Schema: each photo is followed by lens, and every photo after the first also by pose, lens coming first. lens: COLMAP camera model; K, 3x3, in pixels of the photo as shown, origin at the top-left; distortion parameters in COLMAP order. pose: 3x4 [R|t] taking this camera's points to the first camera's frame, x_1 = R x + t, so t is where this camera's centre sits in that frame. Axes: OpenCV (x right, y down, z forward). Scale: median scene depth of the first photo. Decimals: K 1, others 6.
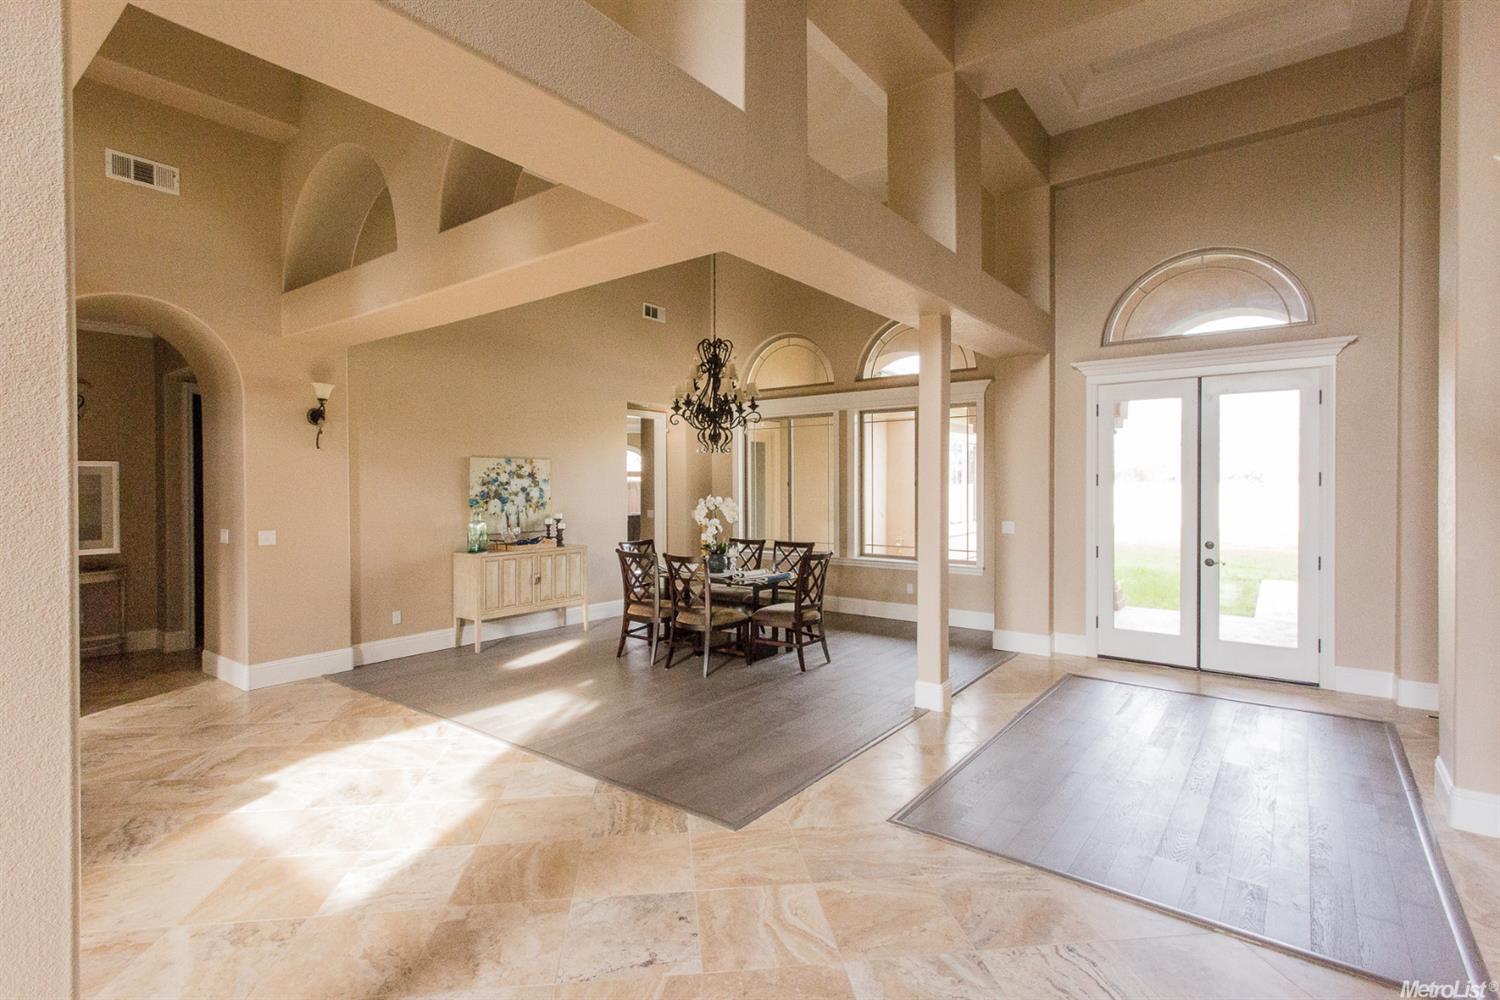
lens RADIAL K [[725.5, 0, 748.0], [0, 725.5, 493.3], [0, 0, 1]] dist [0.008594, -0.000565]
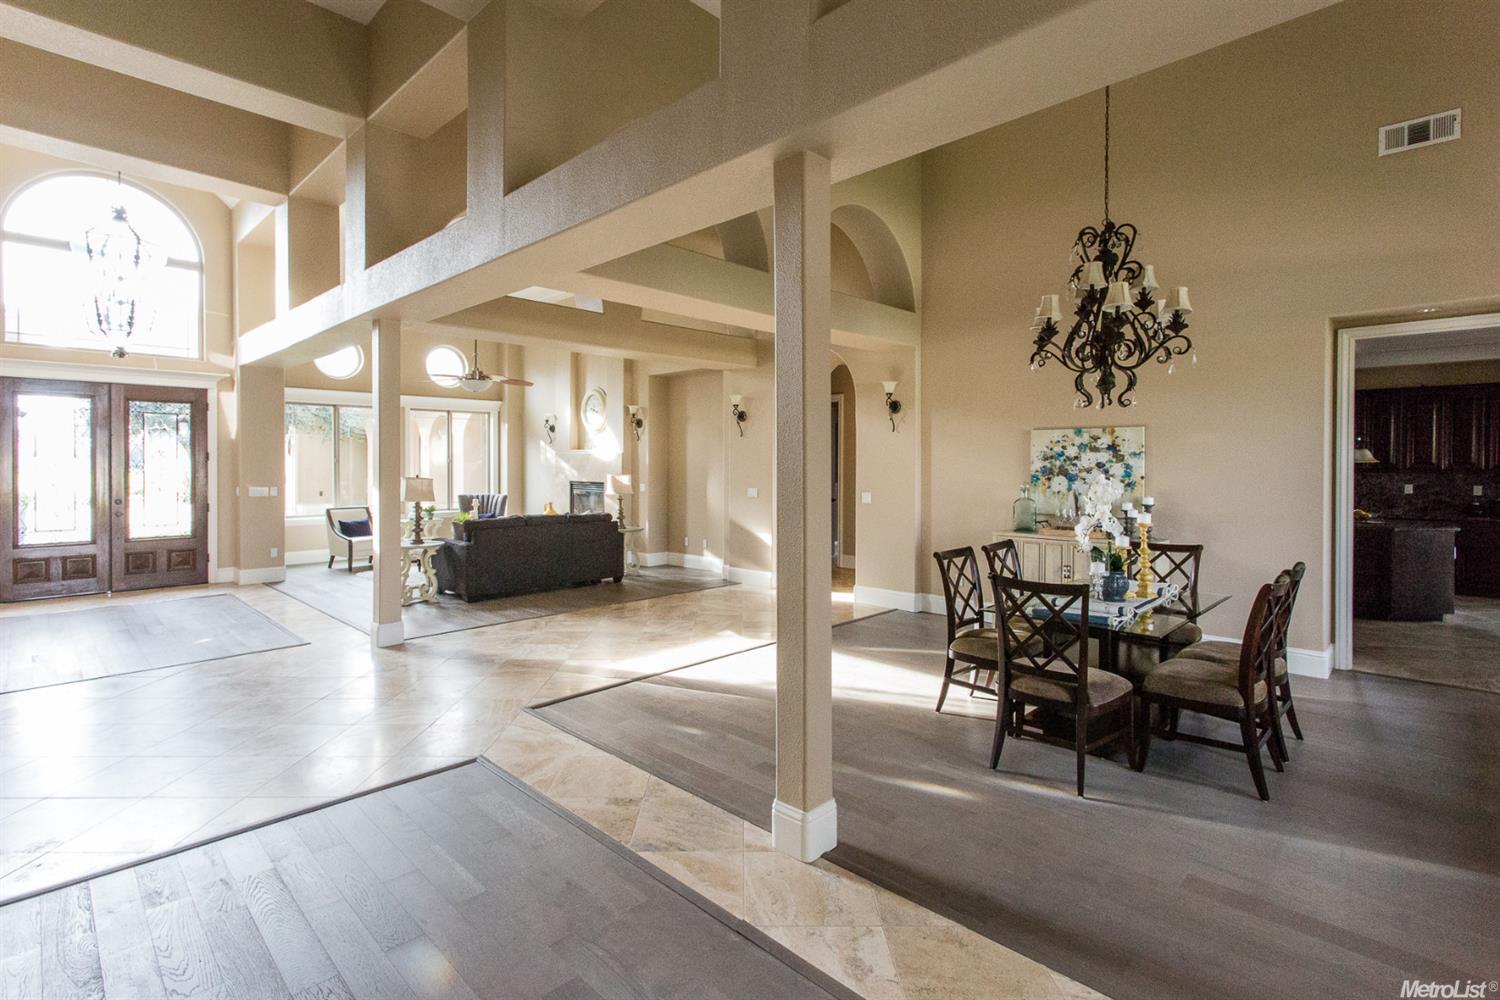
lens RADIAL K [[725.5, 0, 726.1], [0, 725.5, 469.6], [0, 0, 1]] dist [0.008594, -0.000565]
pose [[-0.140473, 0.010533, -0.990029, 0.584055], [-0.013682, 0.999827, 0.012578, -0.005093], [0.989990, 0.015312, -0.140304, 0.713040]]
